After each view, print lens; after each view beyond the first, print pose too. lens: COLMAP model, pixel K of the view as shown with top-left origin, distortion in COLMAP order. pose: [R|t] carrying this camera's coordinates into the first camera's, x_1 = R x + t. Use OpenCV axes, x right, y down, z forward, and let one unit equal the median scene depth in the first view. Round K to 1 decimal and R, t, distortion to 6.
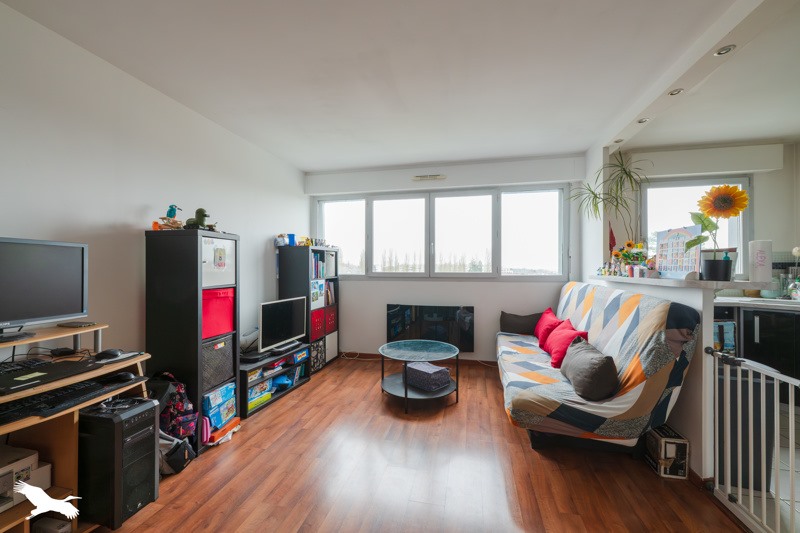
lens RADIAL K [[318.1, 0, 406.1], [0, 318.1, 265.8], [0, 0, 1]] dist [-0.000251, 0.000005]
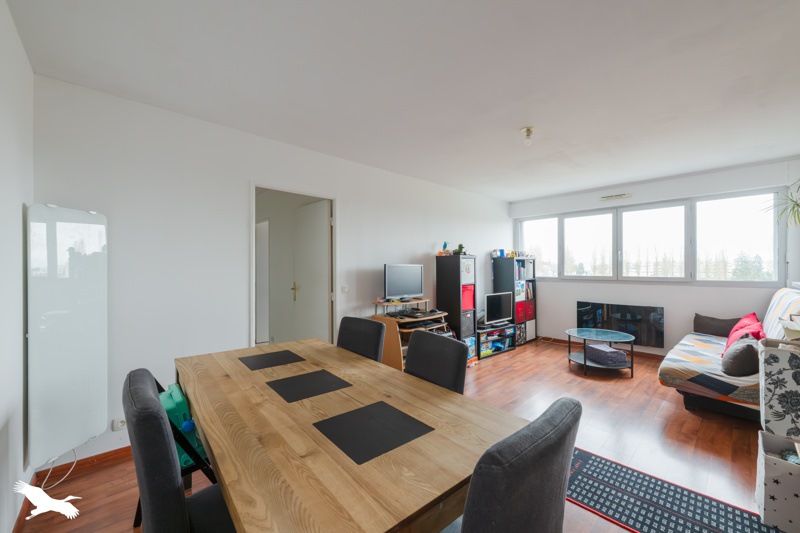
lens RADIAL K [[318.1, 0, 406.1], [0, 318.1, 265.8], [0, 0, 1]] dist [-0.000251, 0.000005]
pose [[0.824028, -0.006245, -0.566514, 0.121702], [0.008424, 0.999964, 0.001230, -0.032577], [0.566486, -0.005786, 0.824051, -0.518744]]
